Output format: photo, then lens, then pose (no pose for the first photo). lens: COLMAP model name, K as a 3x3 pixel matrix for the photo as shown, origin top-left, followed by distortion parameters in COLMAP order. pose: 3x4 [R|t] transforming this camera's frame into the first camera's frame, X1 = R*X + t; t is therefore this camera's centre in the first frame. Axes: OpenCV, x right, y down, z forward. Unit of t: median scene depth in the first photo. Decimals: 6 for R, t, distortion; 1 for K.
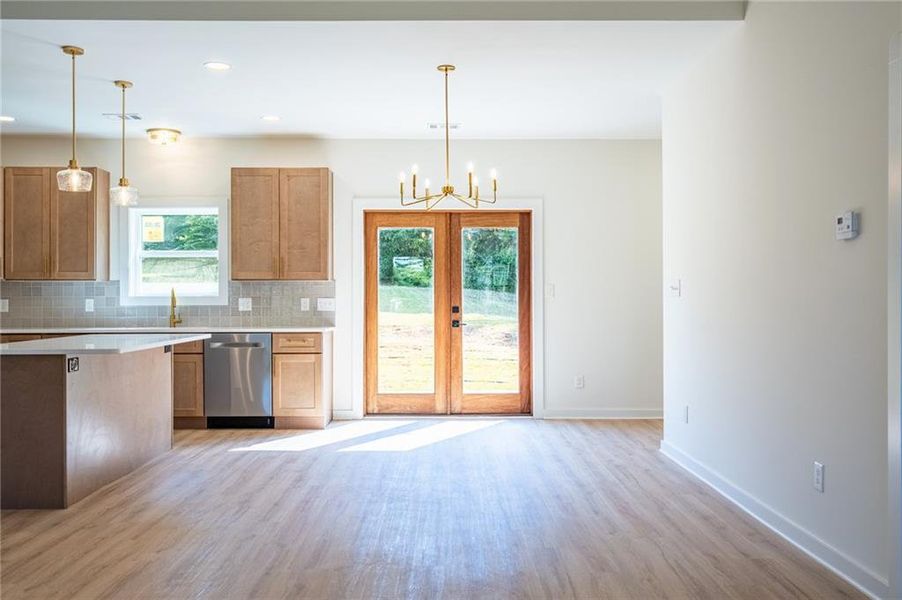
lens RADIAL K [[821.3, 0, 451.0], [0, 821.3, 300.0], [0, 0, 1]] dist [0.005726, 0.002636]
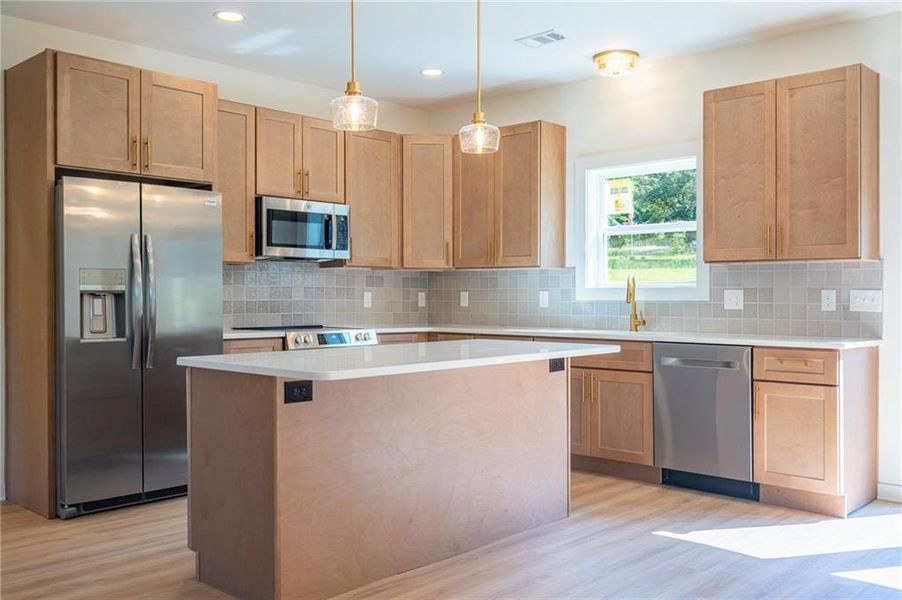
lens RADIAL K [[837.5, 0, 454.7], [0, 837.5, 290.5], [0, 0, 1]] dist [0.017004, 0.006217]
pose [[0.727079, 0.000101, -0.686554, 0.048668], [-0.004931, 0.999975, -0.005075, 0.002471], [0.686536, 0.007075, 0.727061, 0.375973]]
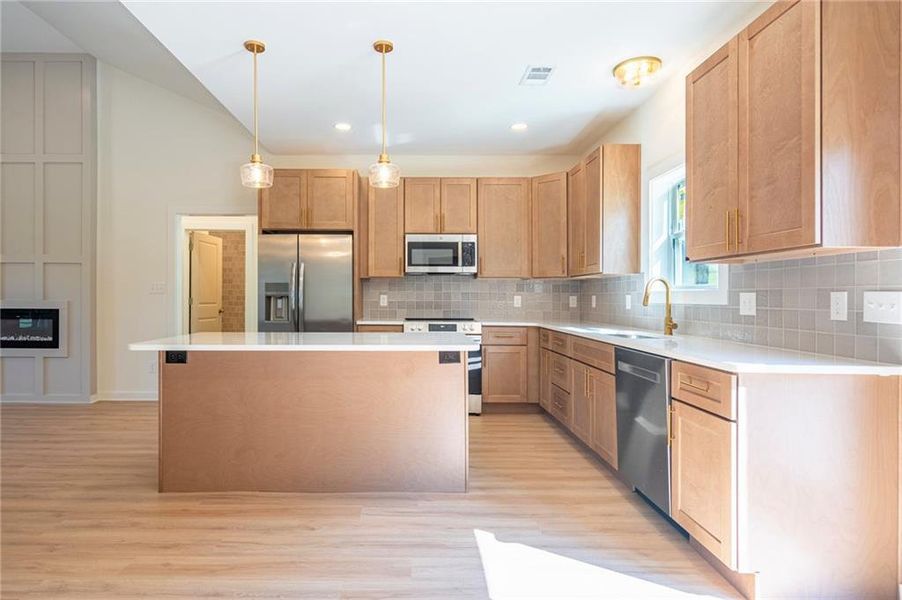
lens RADIAL K [[491.8, 0, 409.1], [0, 491.8, 294.0], [0, 0, 1]] dist [0.012821, -0.000945]
pose [[-0.011183, -0.004098, -0.999929, 0.095233], [-0.007199, 0.999966, -0.004017, 0.001555], [0.999912, 0.007154, -0.011213, 0.802561]]
